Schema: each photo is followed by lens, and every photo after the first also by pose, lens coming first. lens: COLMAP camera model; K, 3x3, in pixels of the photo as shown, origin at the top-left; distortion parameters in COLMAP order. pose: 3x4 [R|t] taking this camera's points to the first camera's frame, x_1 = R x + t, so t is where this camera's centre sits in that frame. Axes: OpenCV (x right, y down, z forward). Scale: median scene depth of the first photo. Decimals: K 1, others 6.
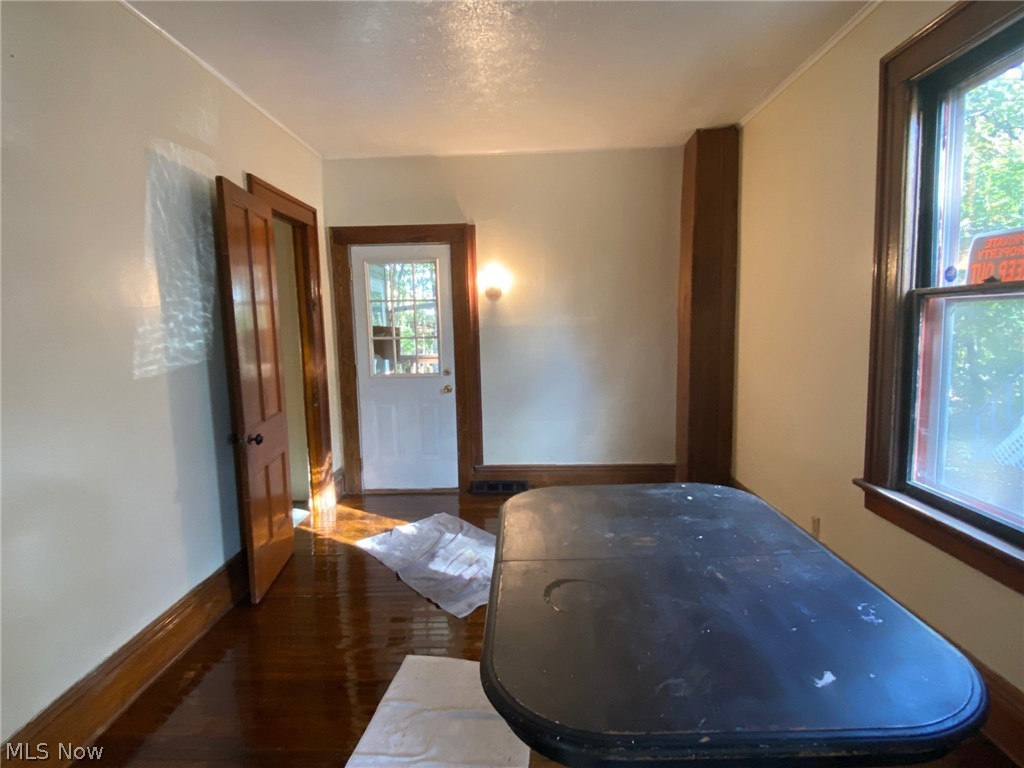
lens RADIAL K [[536.3, 0, 514.6], [0, 536.3, 381.0], [0, 0, 1]] dist [0.033606, -0.015159]
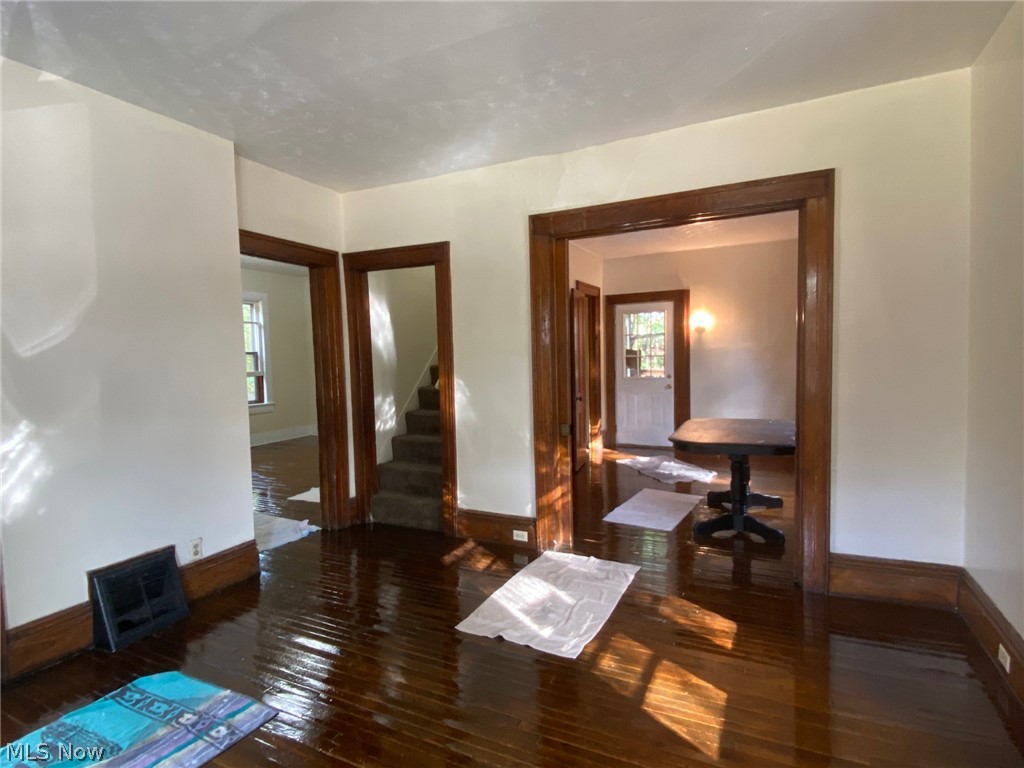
lens RADIAL K [[536.3, 0, 507.9], [0, 536.3, 384.9], [0, 0, 1]] dist [0.033606, -0.015159]
pose [[0.907677, 0.029096, -0.418660, 0.124140], [-0.041280, 0.998946, -0.020073, 0.065500], [0.417635, 0.035502, 0.907921, -0.754132]]
